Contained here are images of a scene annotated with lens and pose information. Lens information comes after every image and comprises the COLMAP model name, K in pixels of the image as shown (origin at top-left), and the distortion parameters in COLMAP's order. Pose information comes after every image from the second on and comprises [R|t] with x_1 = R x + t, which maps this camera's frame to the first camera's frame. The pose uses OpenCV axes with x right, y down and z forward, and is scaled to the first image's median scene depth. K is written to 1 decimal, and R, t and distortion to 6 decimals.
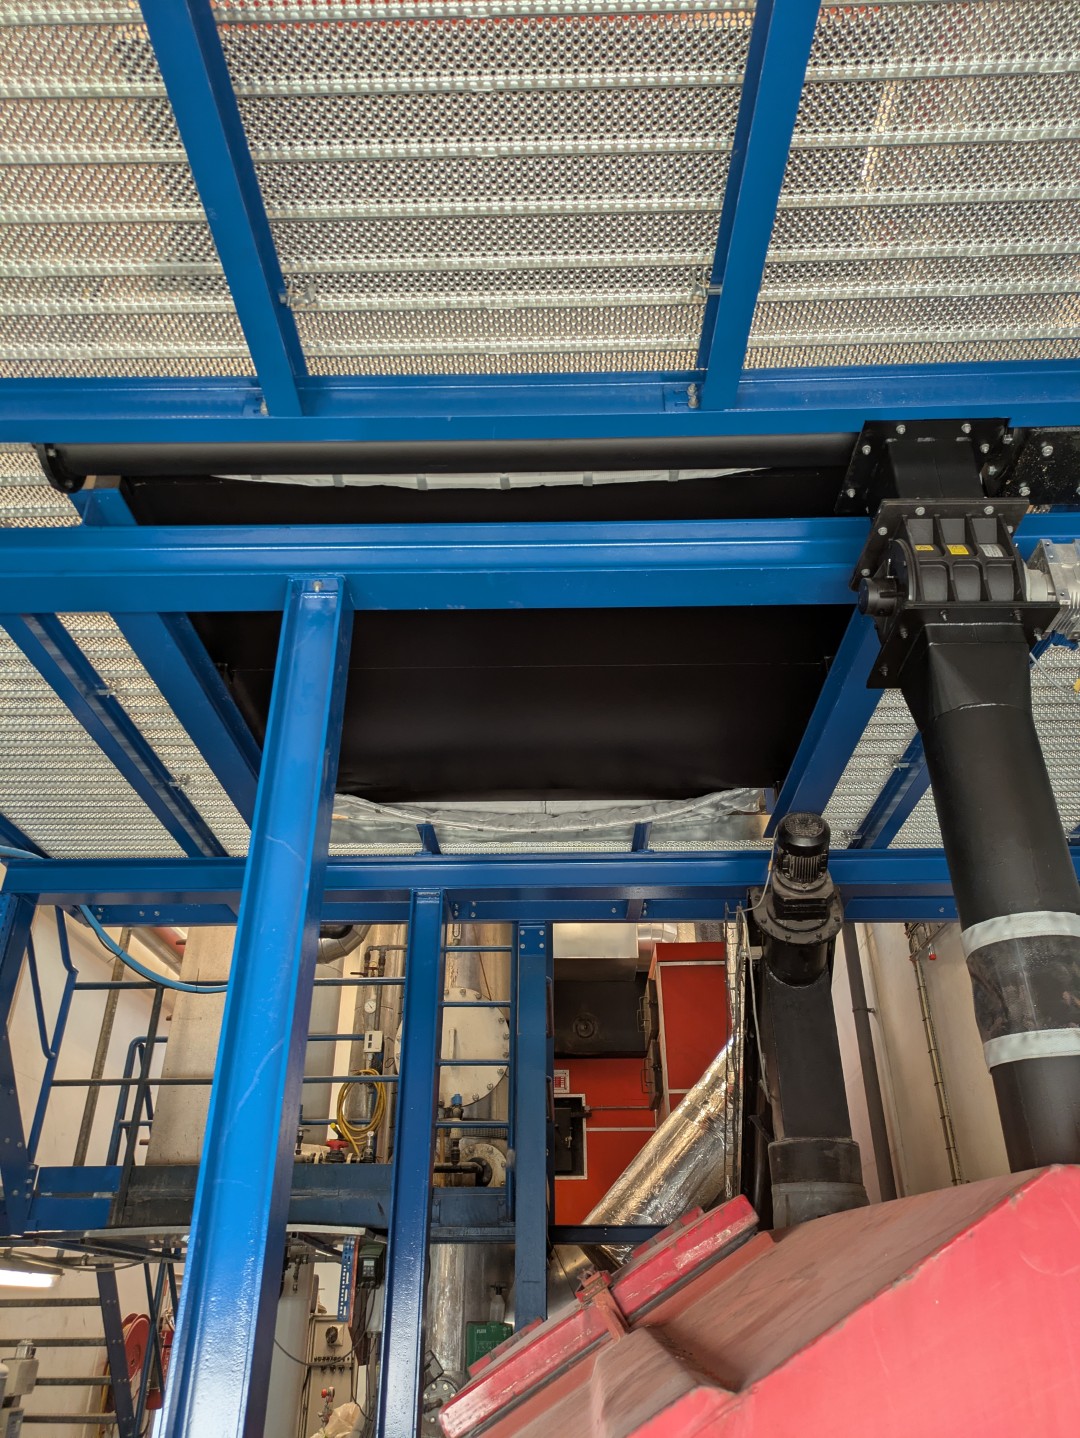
lens RADIAL K [[1070.7, 0, 540.0], [0, 1070.7, 719.0], [0, 0, 1]] dist [0.055502, -0.001886]
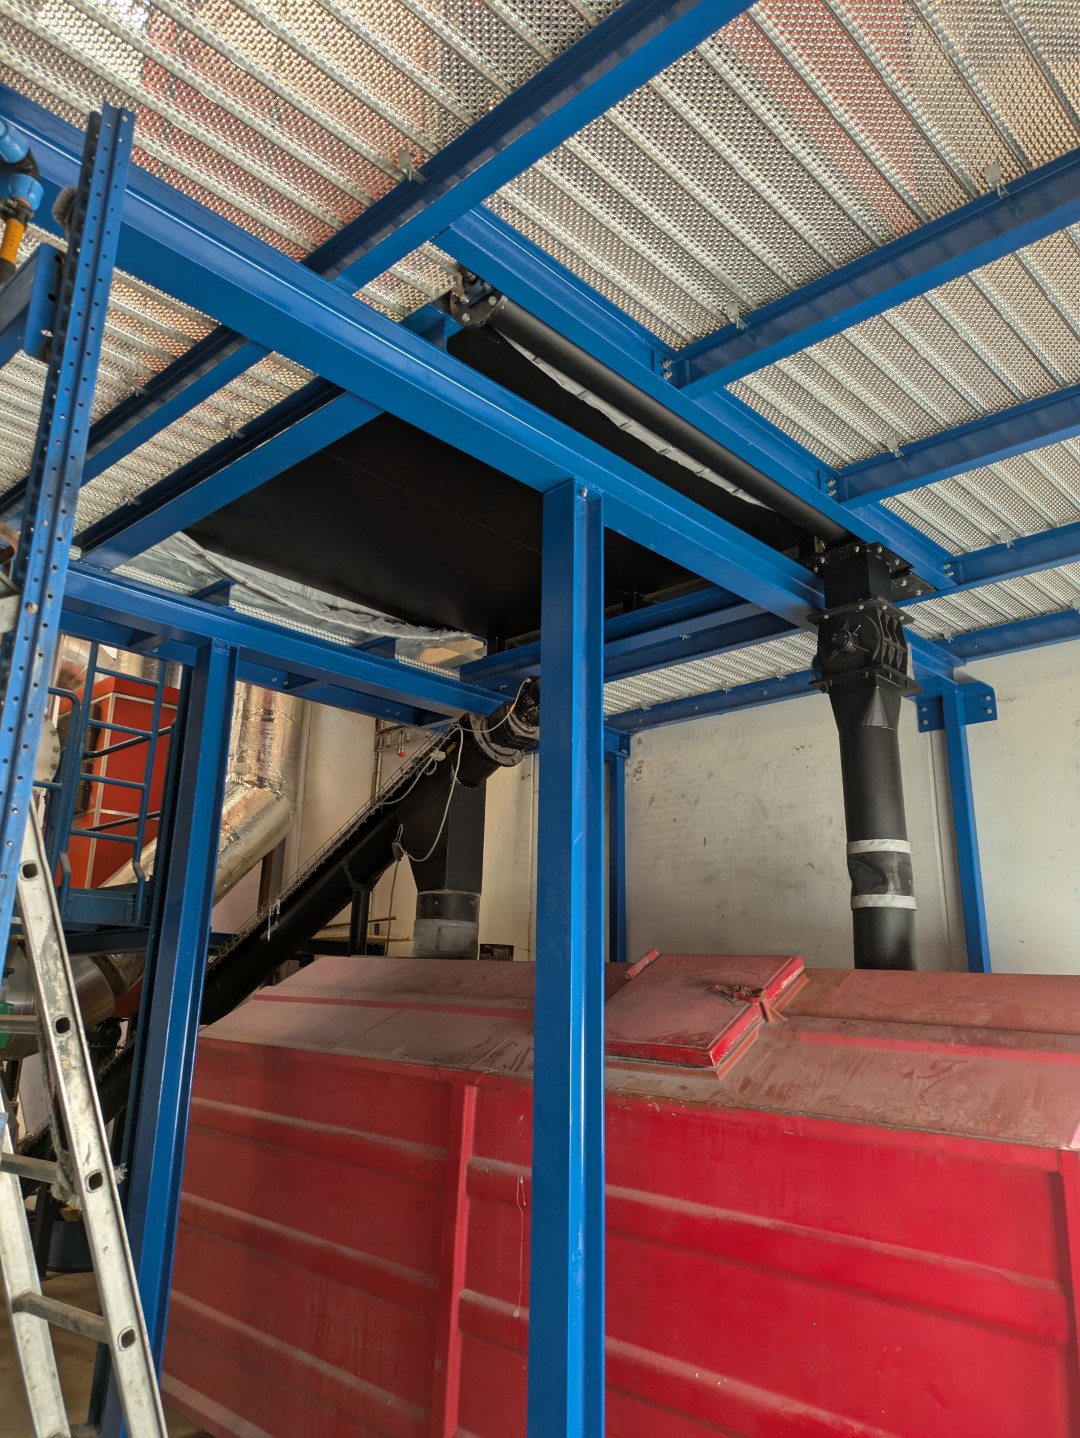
lens RADIAL K [[1070.7, 0, 540.0], [0, 1070.7, 719.0], [0, 0, 1]] dist [0.055502, -0.001886]
pose [[0.668403, 0.210011, 0.713536, -0.888644], [-0.379648, 0.921266, 0.084483, 0.028999], [-0.639613, -0.327361, 0.695507, 0.053101]]
